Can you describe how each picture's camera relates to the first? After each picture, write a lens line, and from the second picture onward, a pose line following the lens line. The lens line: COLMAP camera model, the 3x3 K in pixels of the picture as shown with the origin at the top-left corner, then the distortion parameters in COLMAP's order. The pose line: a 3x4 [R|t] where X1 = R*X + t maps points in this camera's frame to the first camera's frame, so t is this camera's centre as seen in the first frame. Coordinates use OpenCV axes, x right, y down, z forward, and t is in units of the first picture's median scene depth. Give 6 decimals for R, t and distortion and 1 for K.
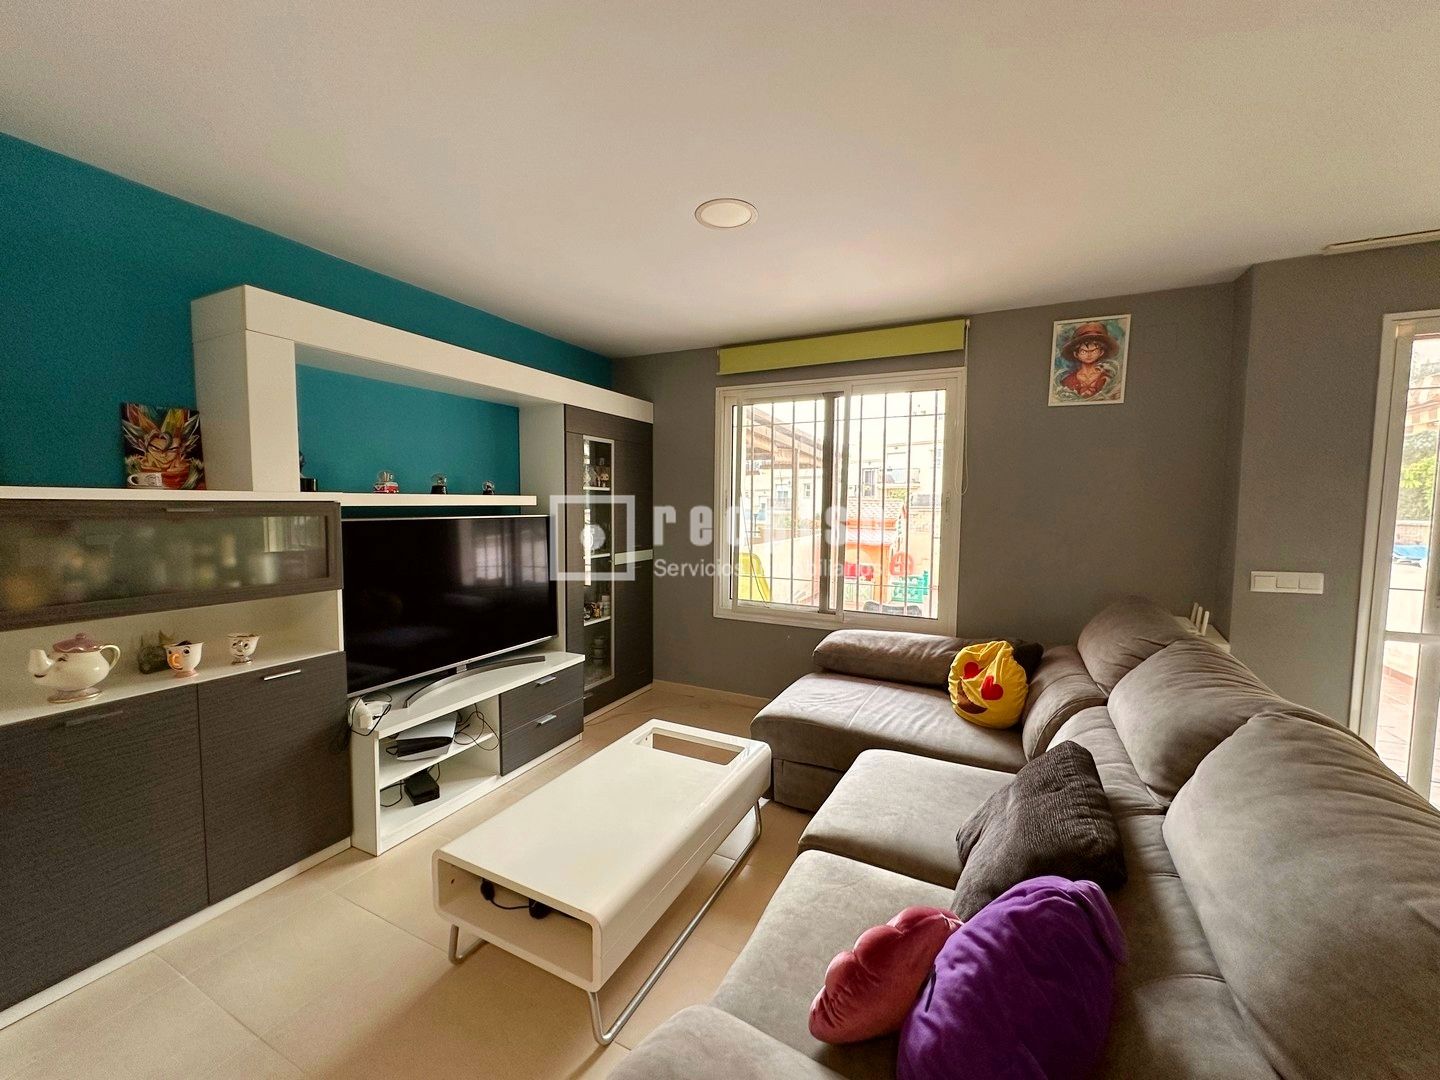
lens RADIAL K [[576.4, 0, 719.8], [0, 576.4, 544.0], [0, 0, 1]] dist [0.002038, 0.000633]
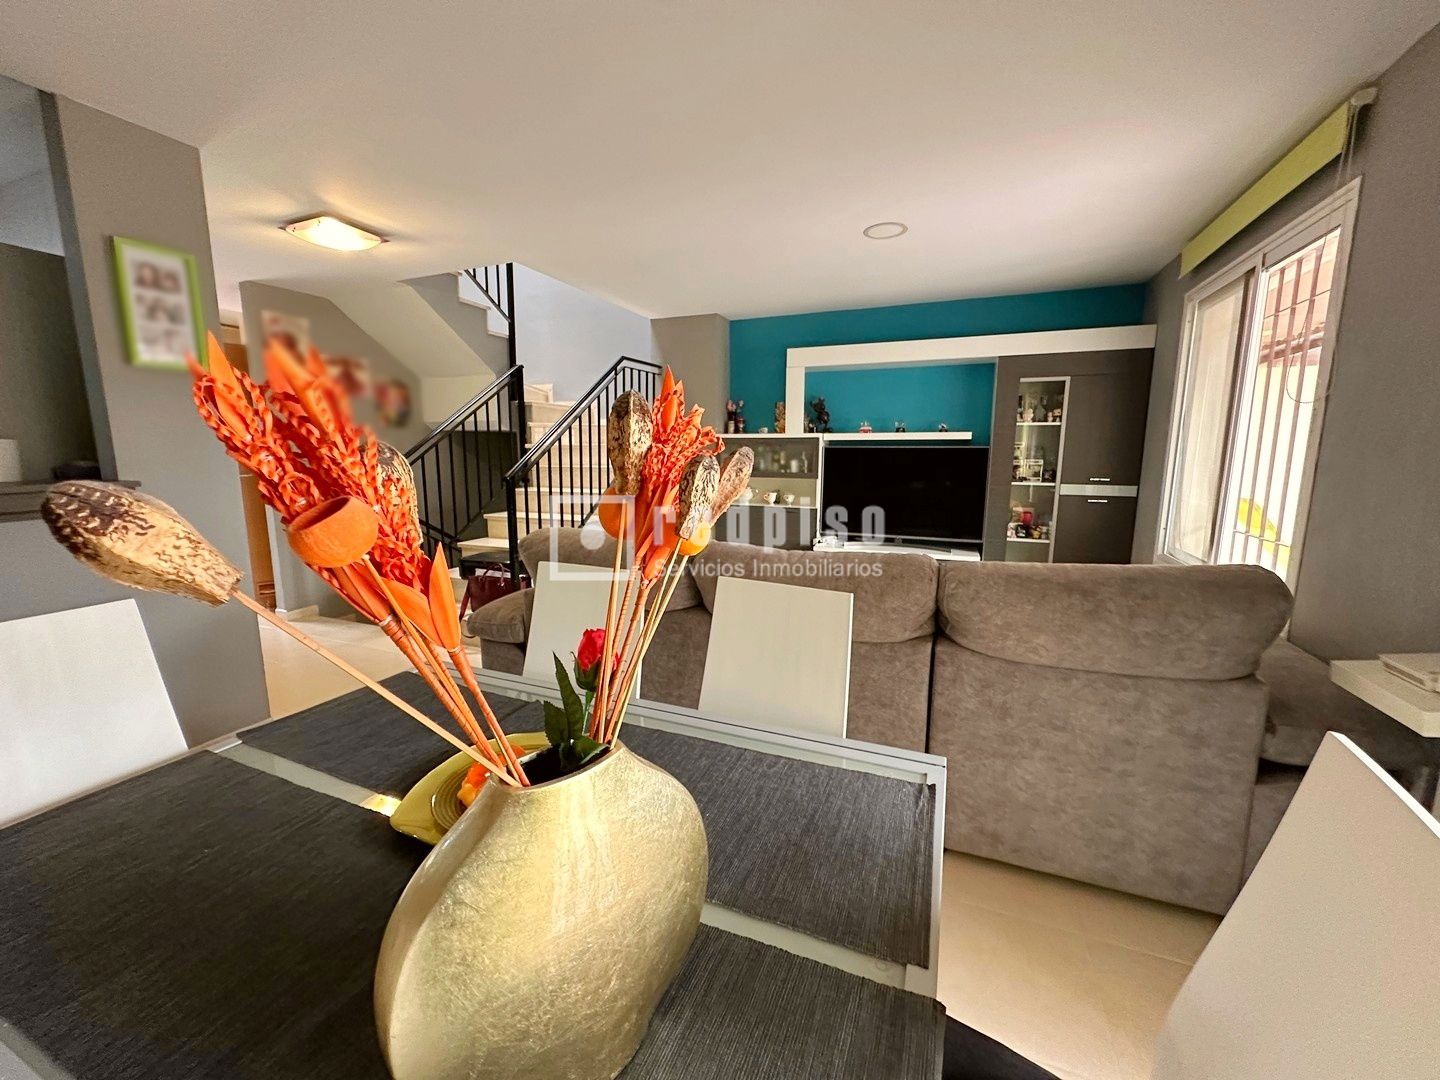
lens RADIAL K [[576.4, 0, 719.4], [0, 576.4, 542.5], [0, 0, 1]] dist [0.002038, 0.000633]
pose [[0.062942, 0.154902, -0.985923, 1.046072], [-0.073526, 0.985917, 0.150207, 0.011968], [0.995305, 0.063037, 0.073445, 0.351390]]
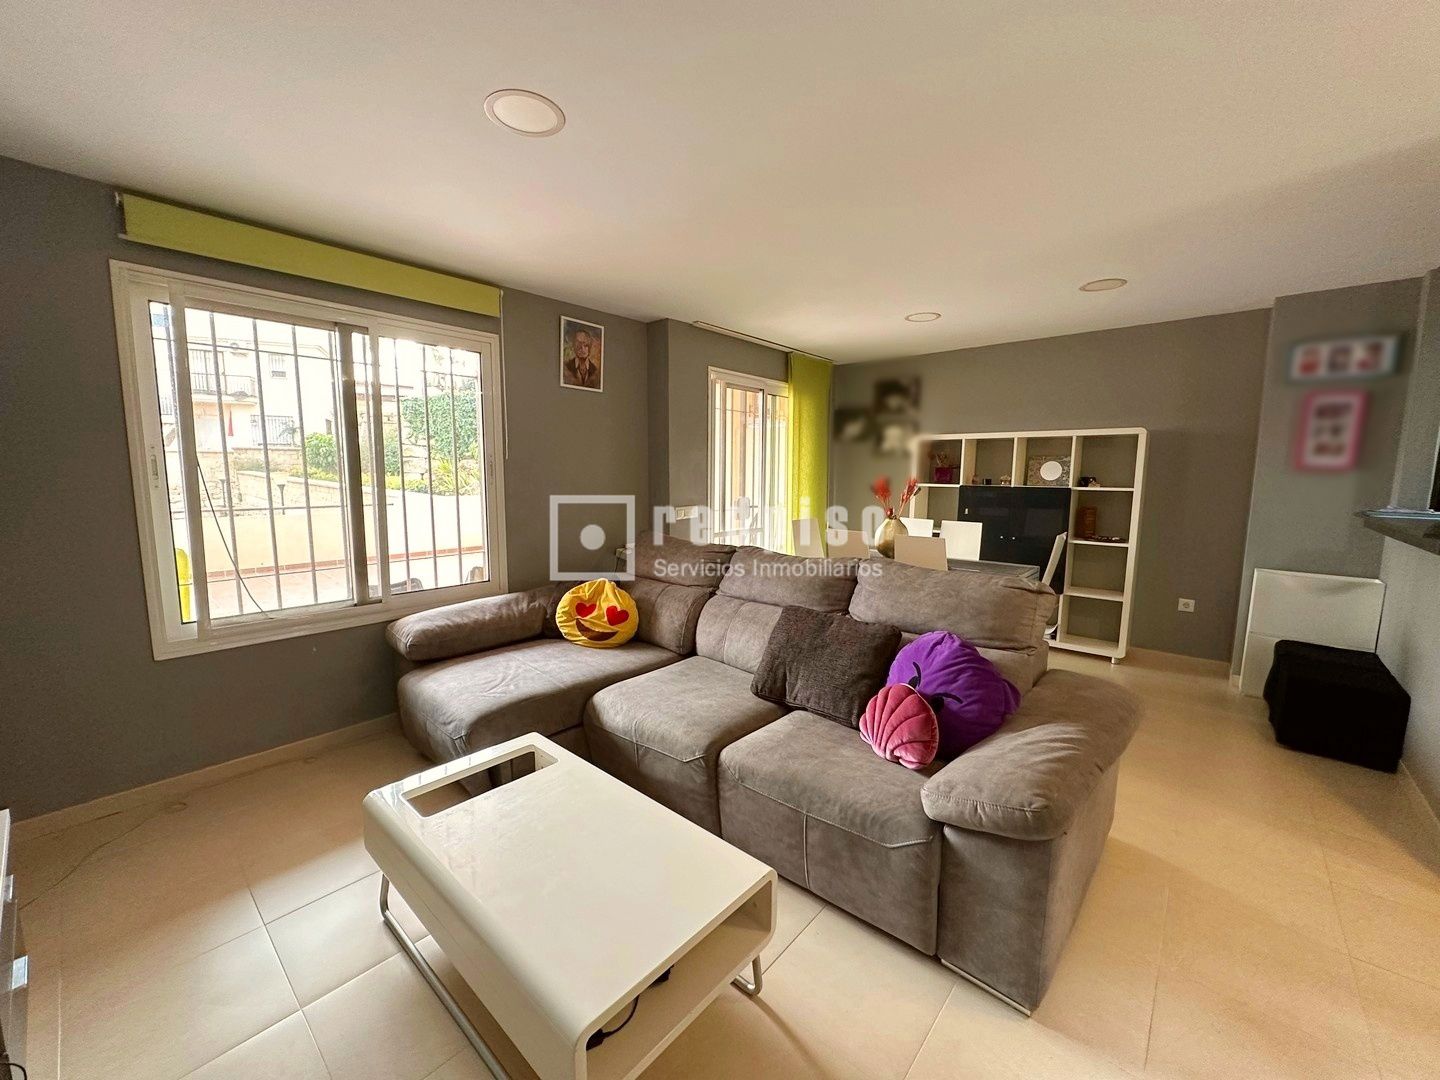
lens RADIAL K [[576.4, 0, 714.1], [0, 576.4, 548.1], [0, 0, 1]] dist [0.002038, 0.000633]
pose [[0.253097, -0.139905, 0.957271, -0.543110], [0.066354, 0.989668, 0.127096, -0.034248], [-0.965163, 0.031351, 0.259765, 0.375617]]
